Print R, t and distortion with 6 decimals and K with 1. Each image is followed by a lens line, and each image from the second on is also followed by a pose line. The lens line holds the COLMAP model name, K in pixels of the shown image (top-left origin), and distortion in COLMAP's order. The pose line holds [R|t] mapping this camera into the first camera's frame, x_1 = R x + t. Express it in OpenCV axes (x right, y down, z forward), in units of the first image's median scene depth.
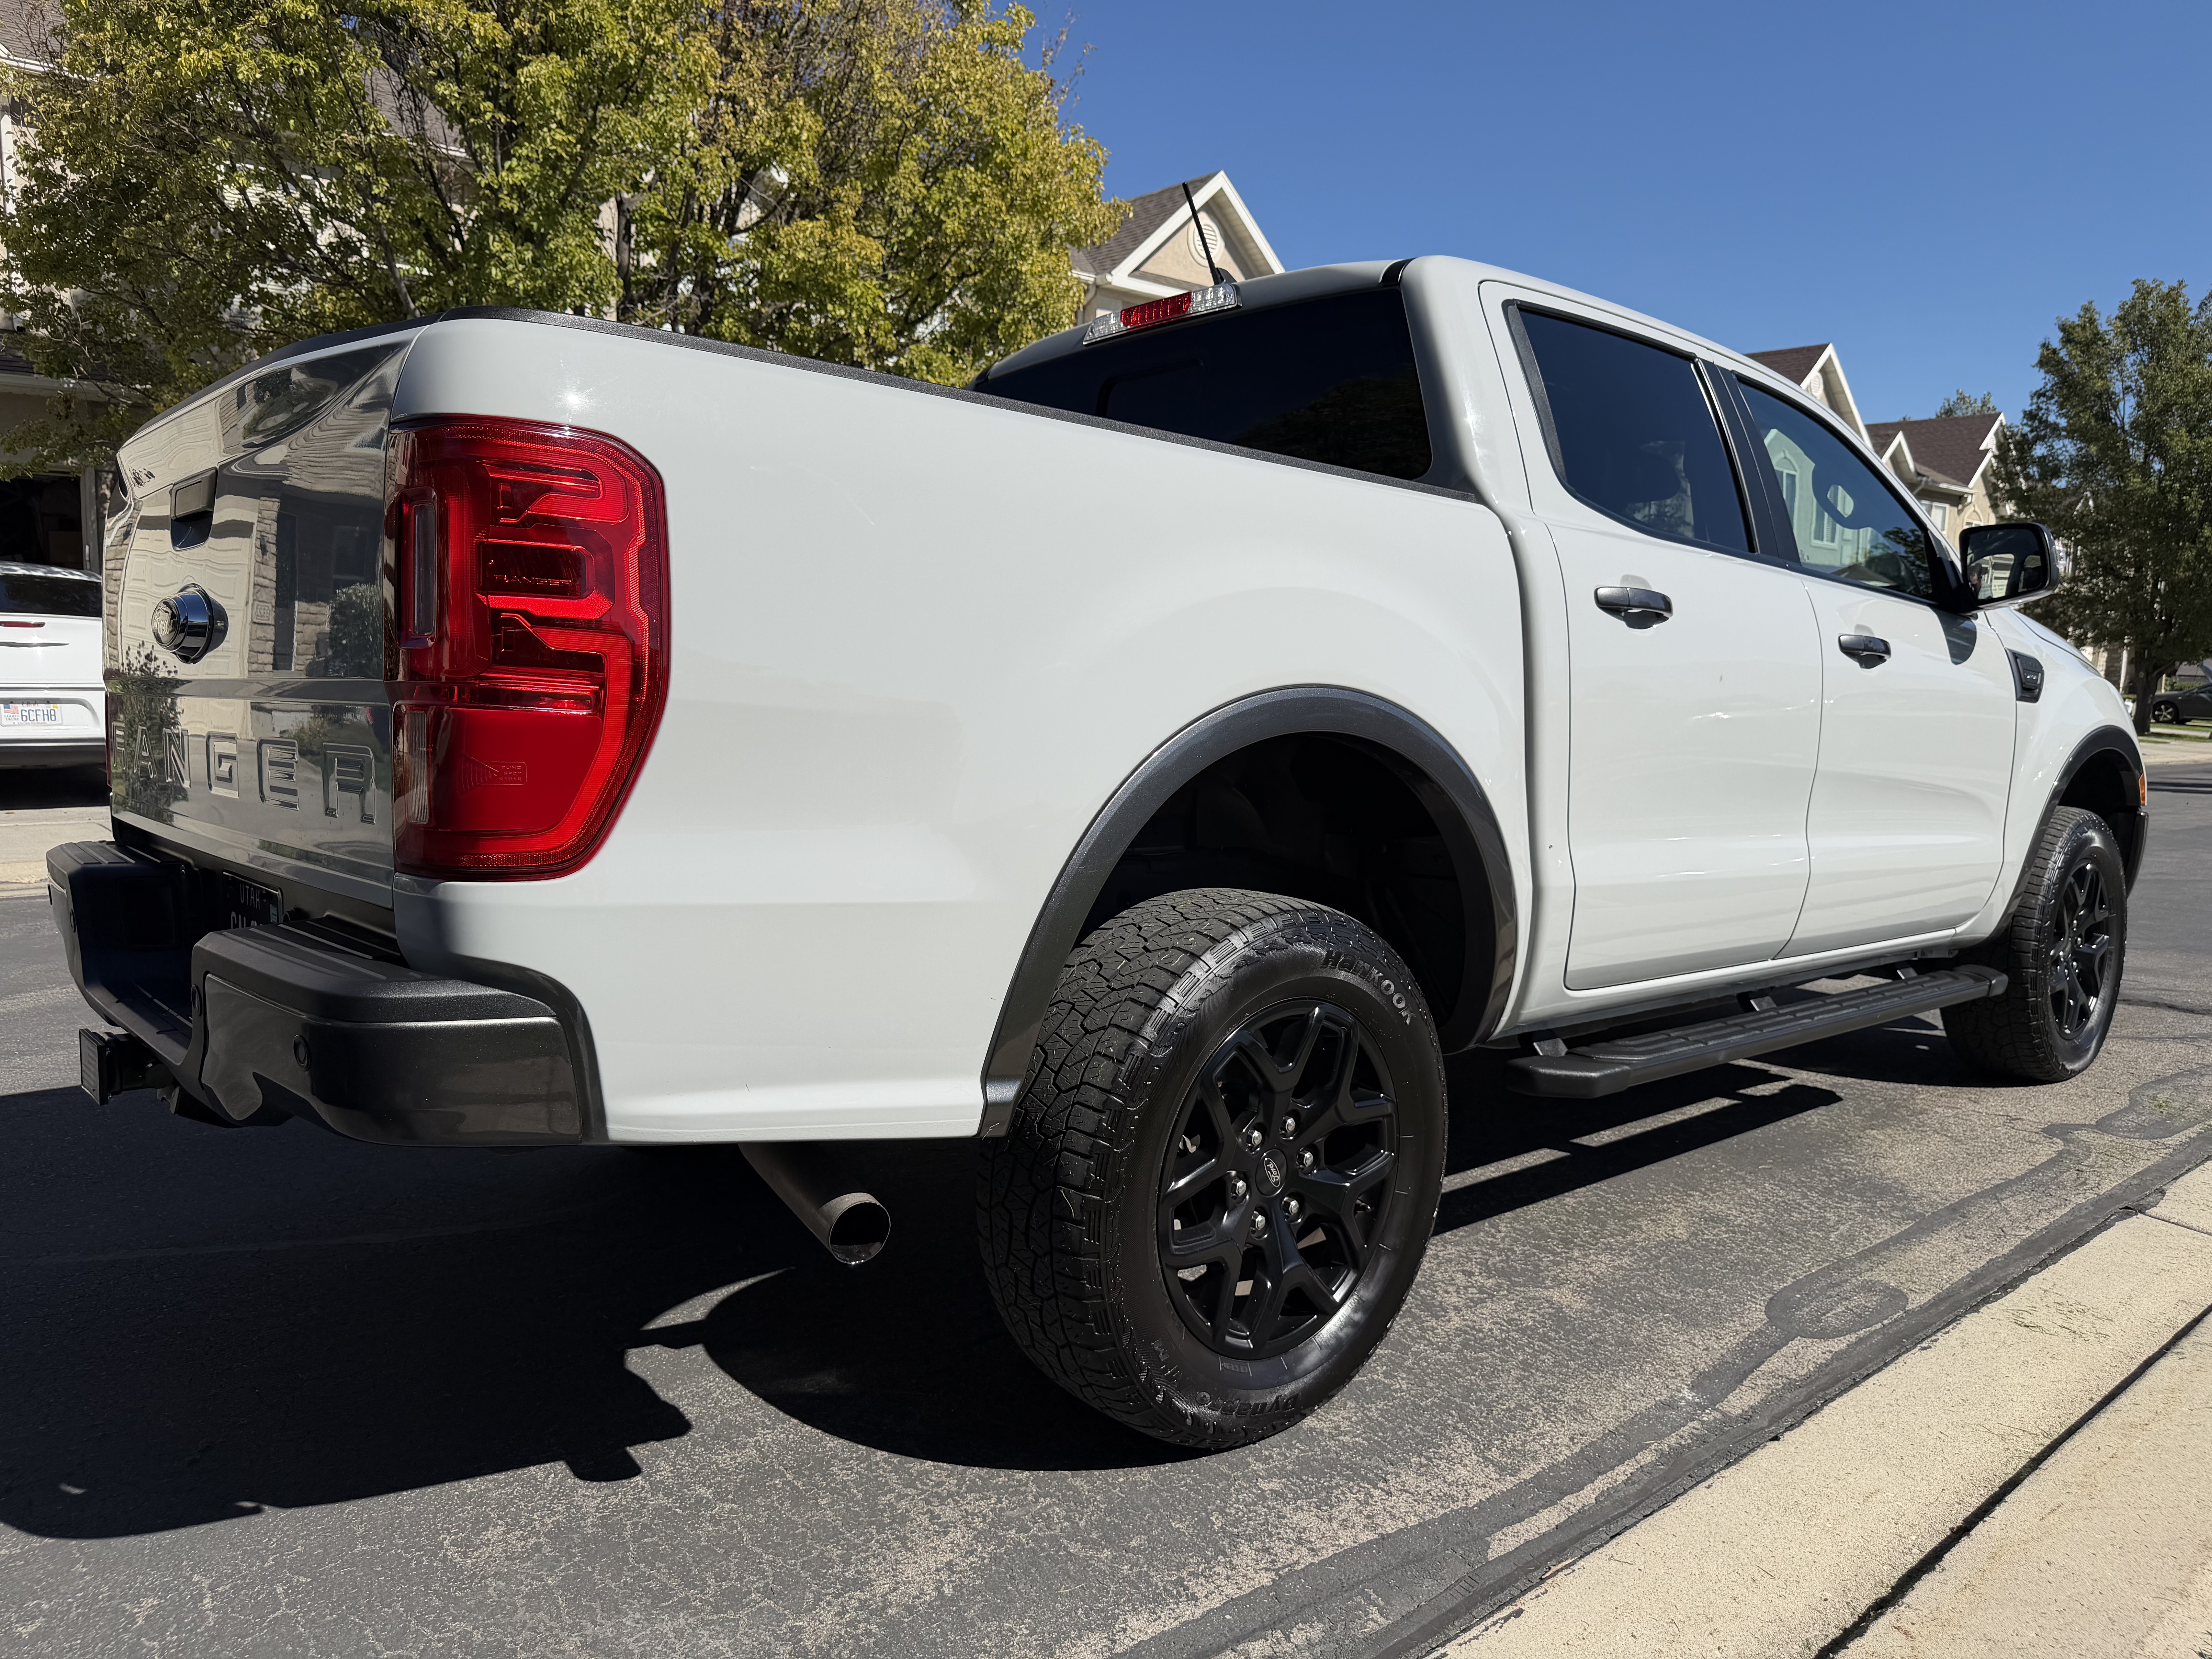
lens RADIAL K [[1590.5, 0, 1149.0], [0, 1590.5, 813.2], [0, 0, 1]] dist [0.010003, -0.021227]
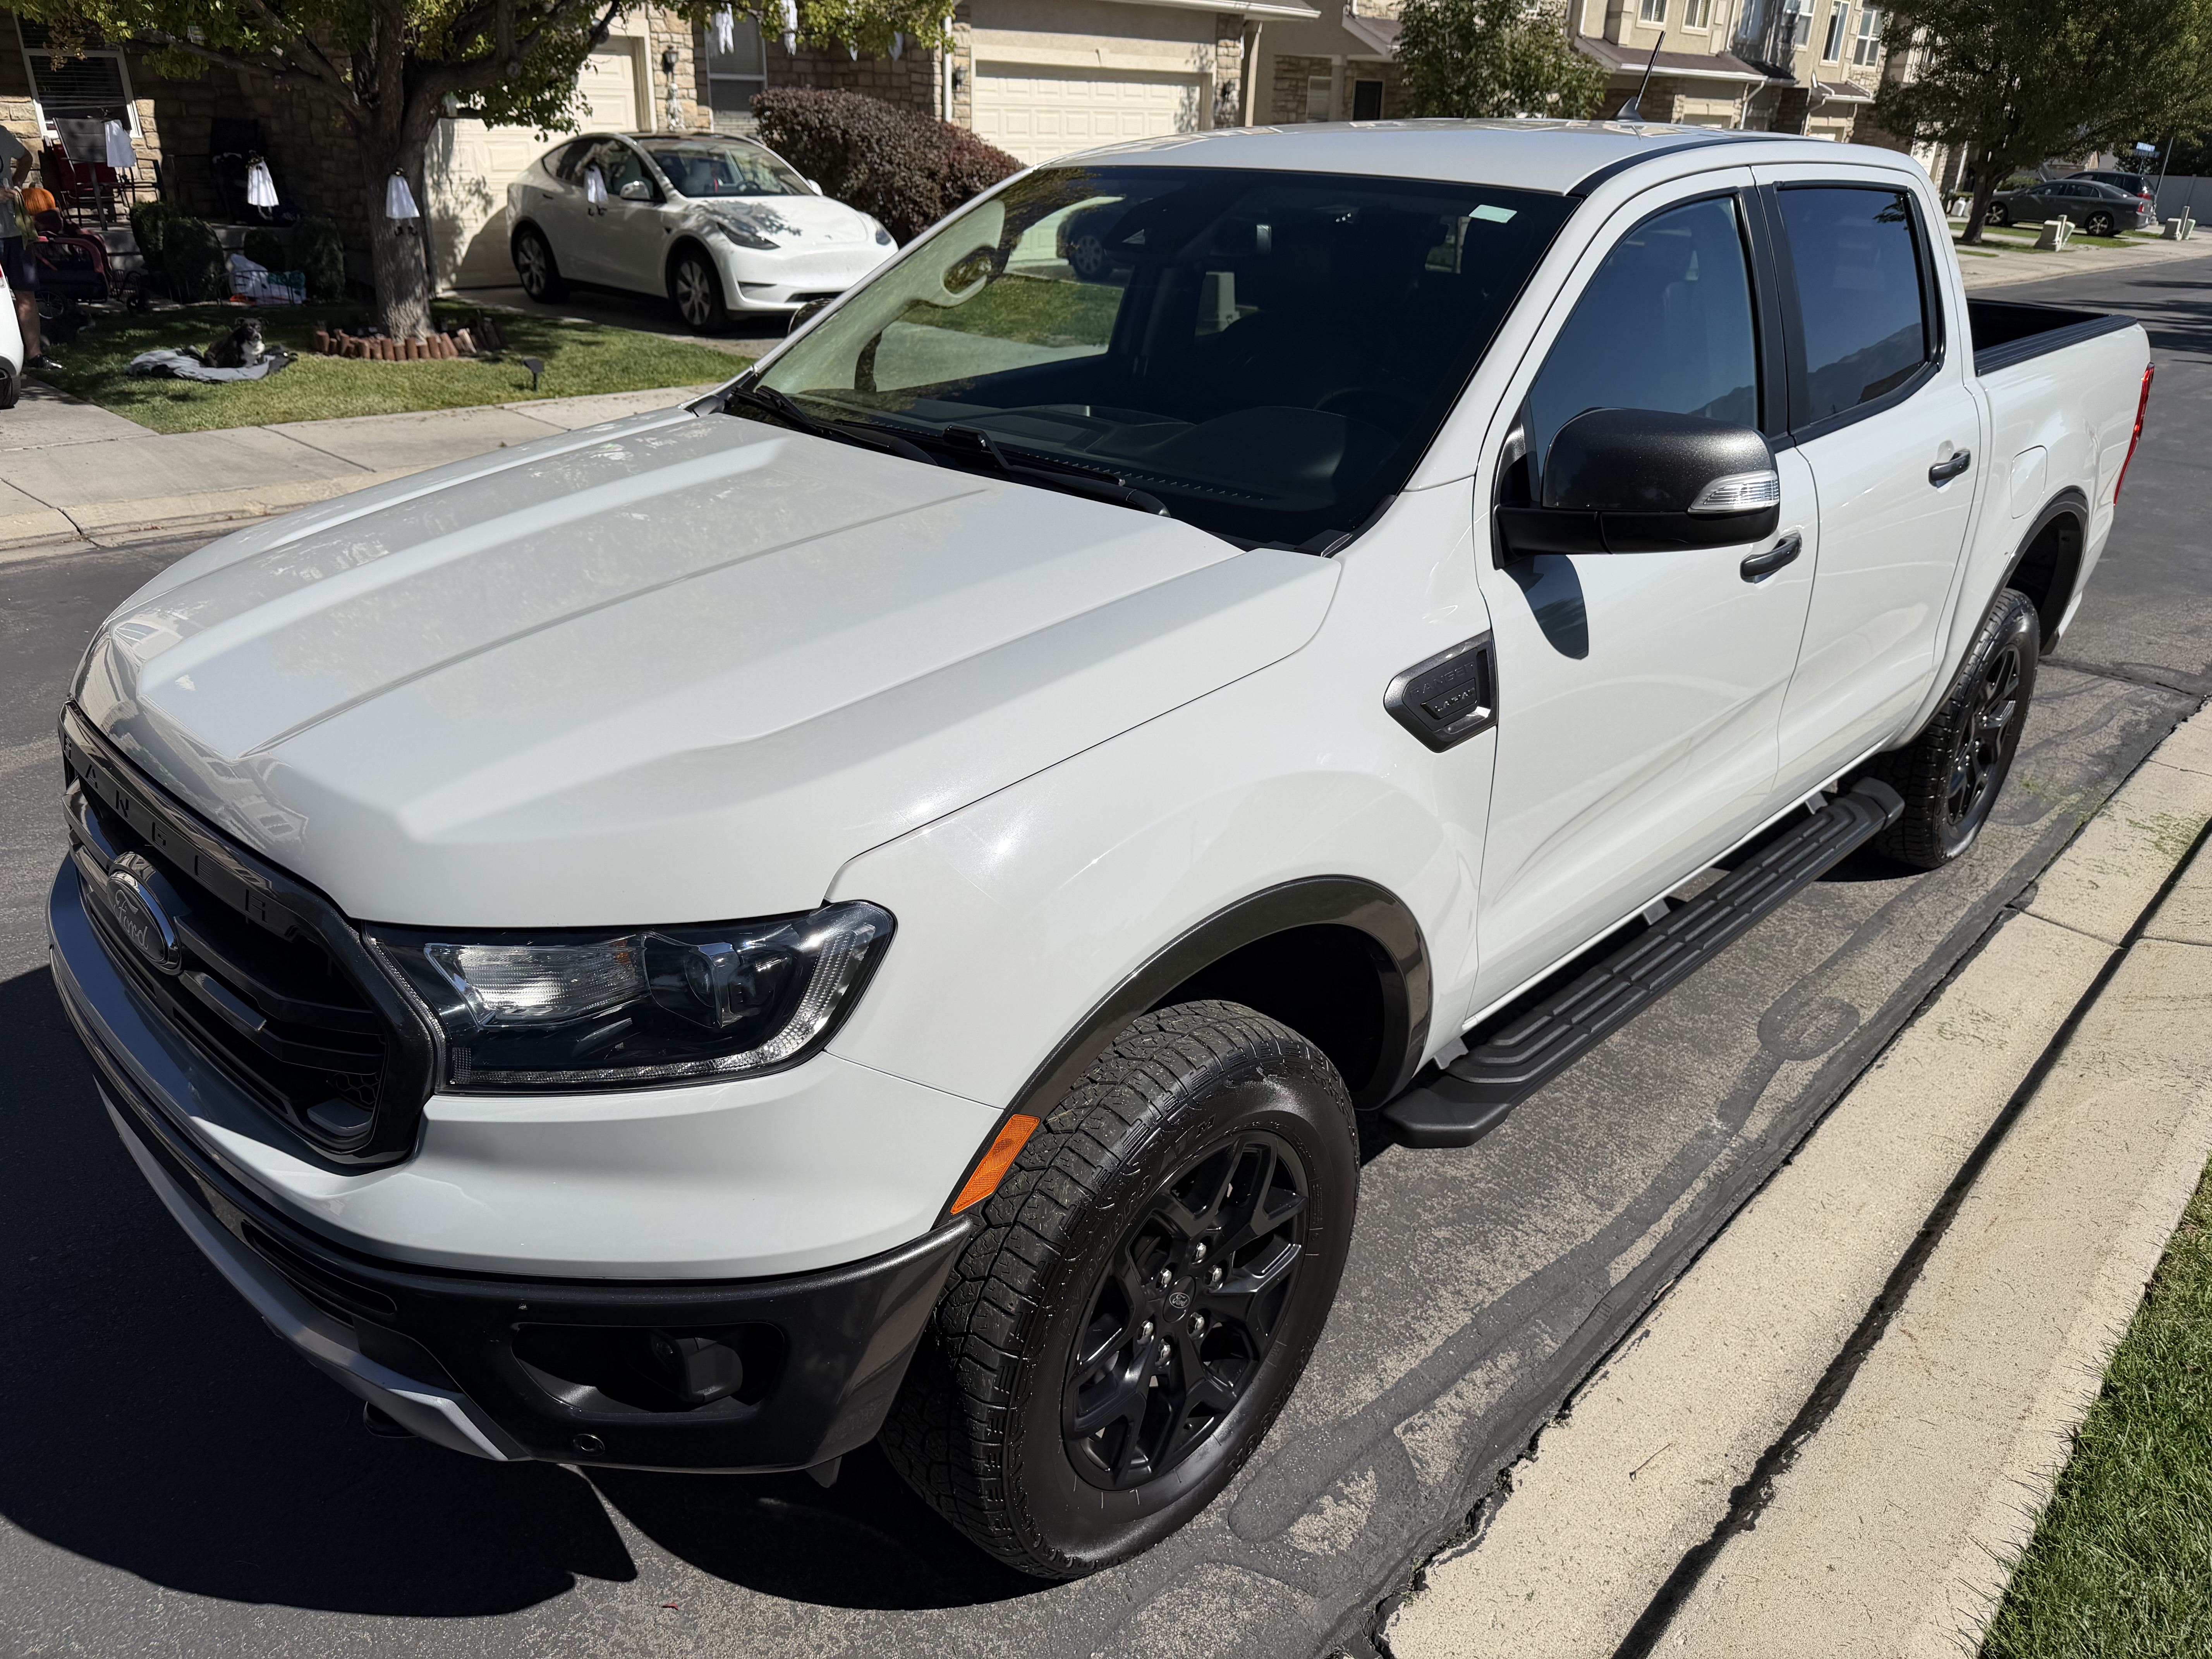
lens RADIAL K [[1590.5, 0, 1128.9], [0, 1590.5, 829.4], [0, 0, 1]] dist [0.010003, -0.021227]
pose [[0.993727, -0.042157, 0.103583, -0.267329], [0.005748, 0.944258, 0.329157, -0.296594], [-0.111685, -0.326497, 0.938577, -0.106187]]
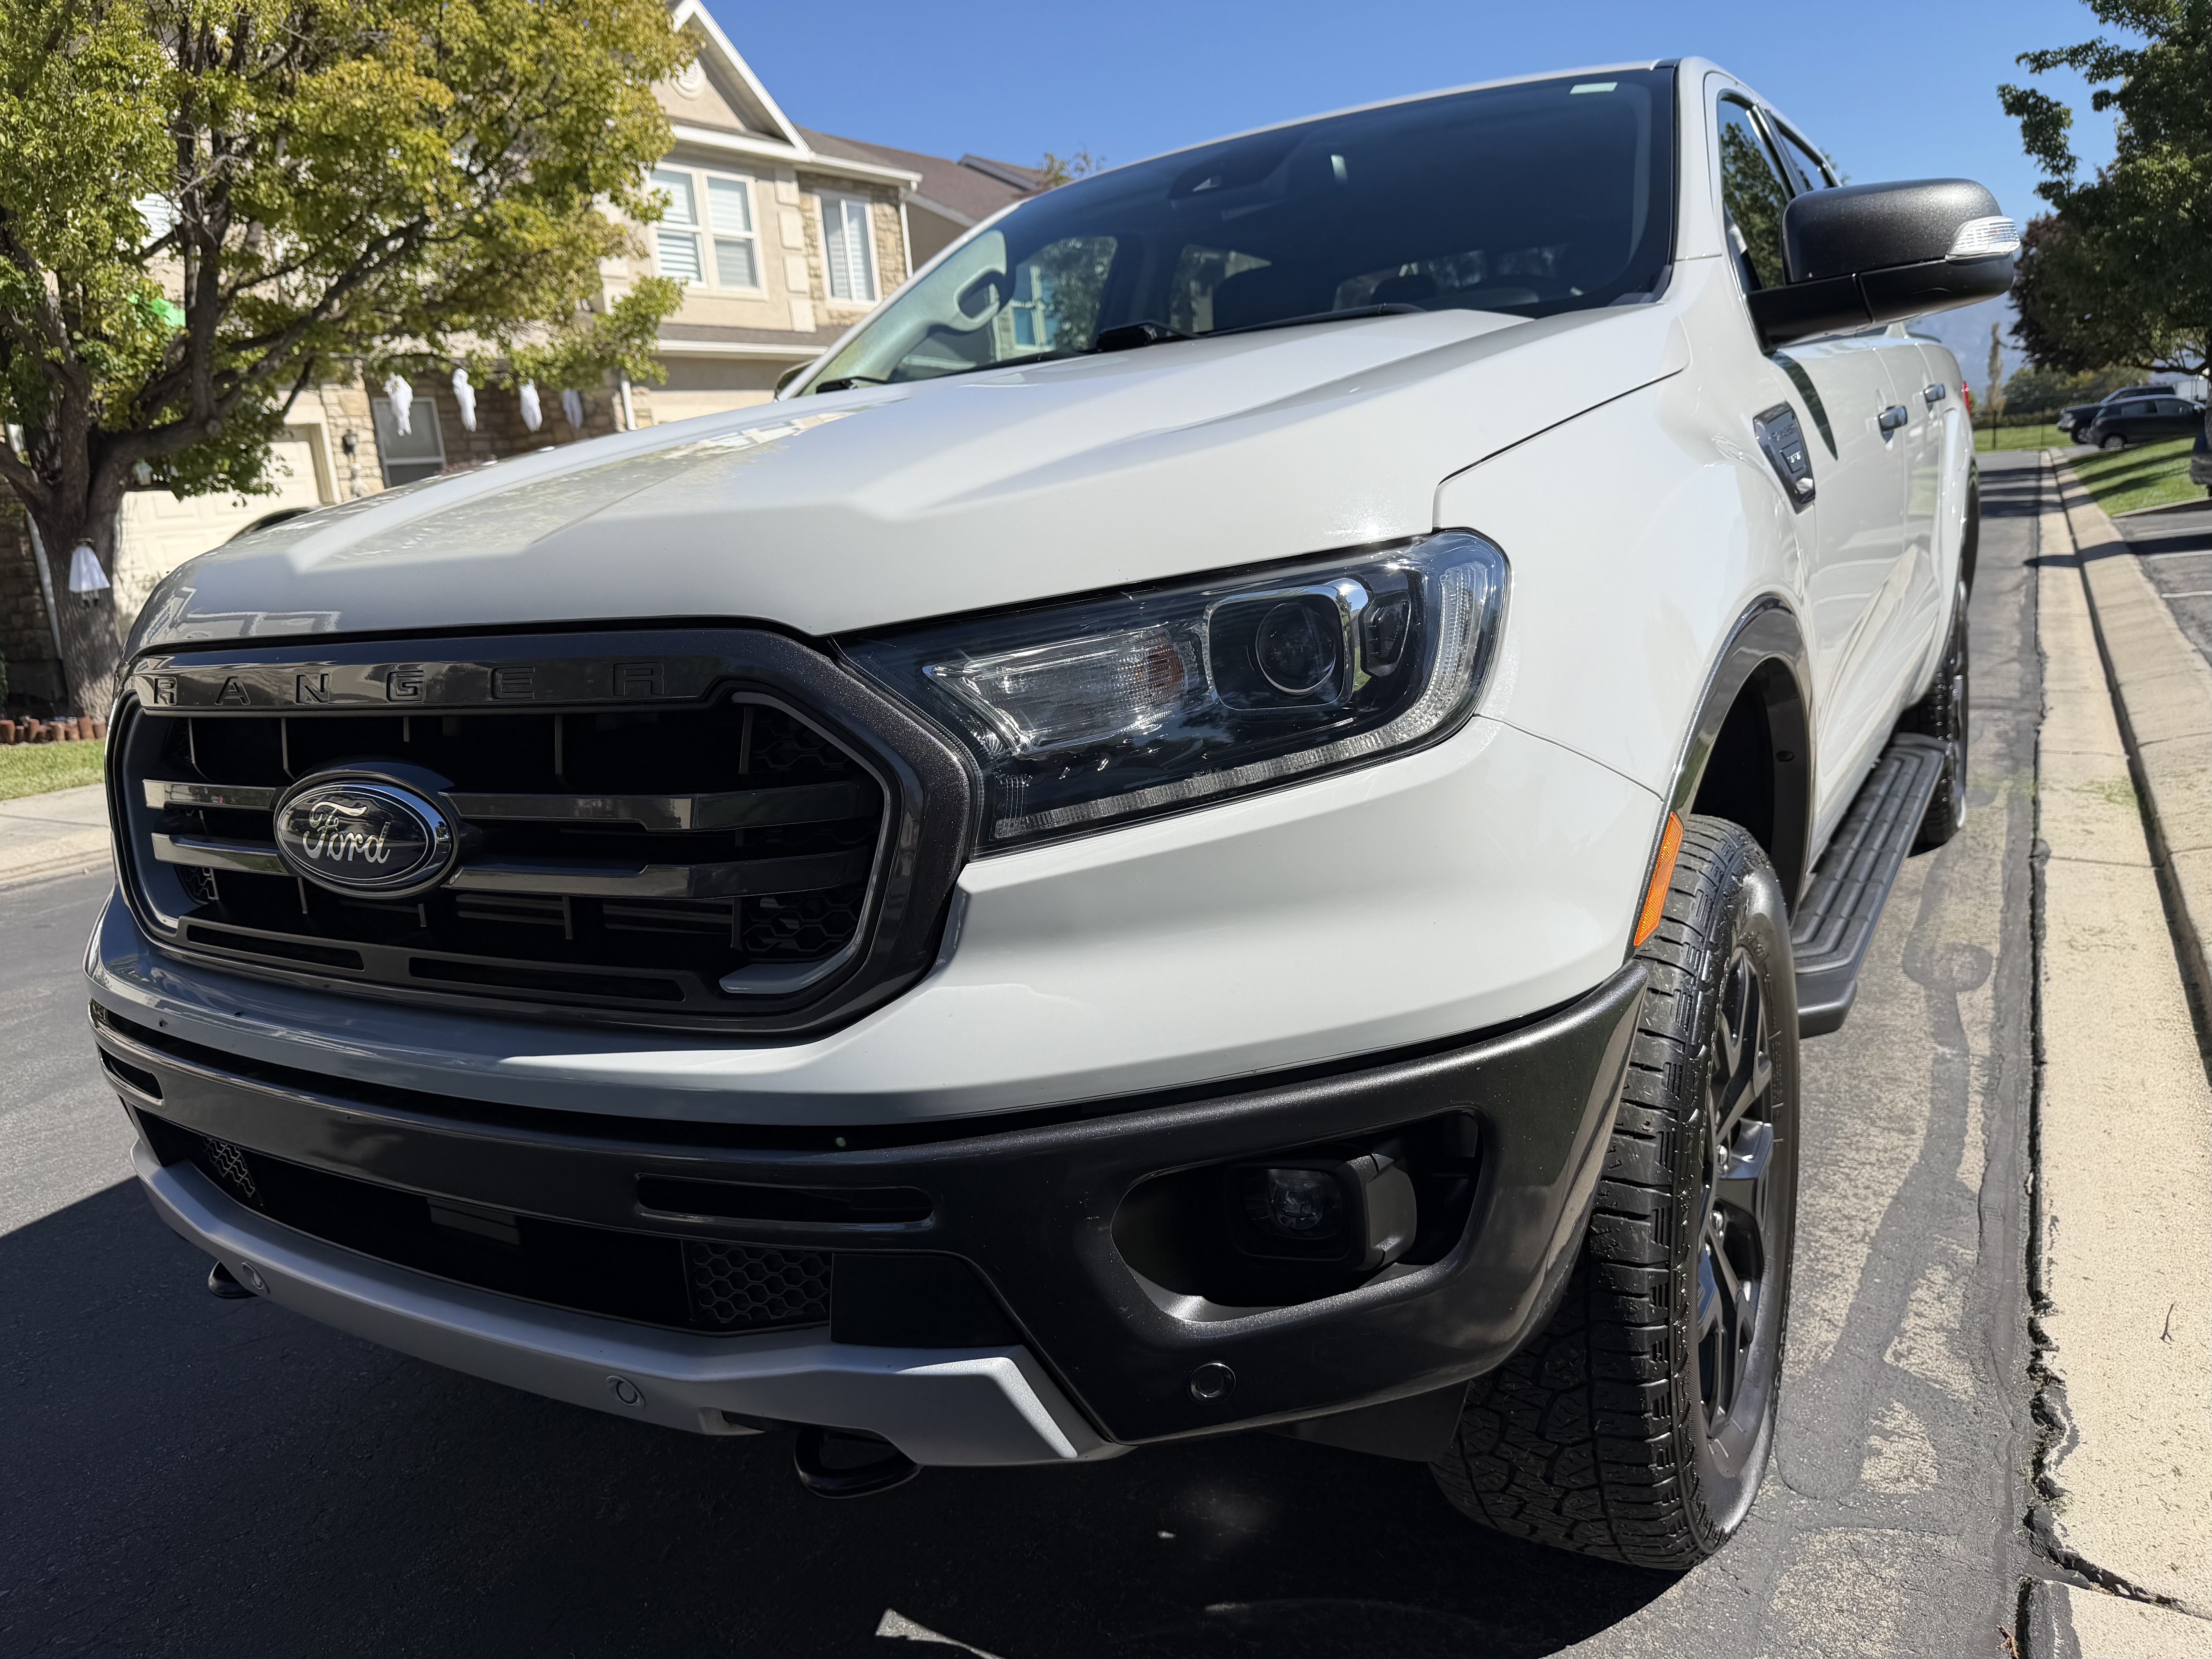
lens RADIAL K [[1590.6, 0, 1100.2], [0, 1590.6, 832.2], [0, 0, 1]] dist [0.010003, -0.021227]
pose [[0.939416, -0.171587, 0.296741, -0.585236], [0.139363, 0.982103, 0.126696, -0.041770], [-0.313170, -0.077666, 0.946516, 0.058815]]
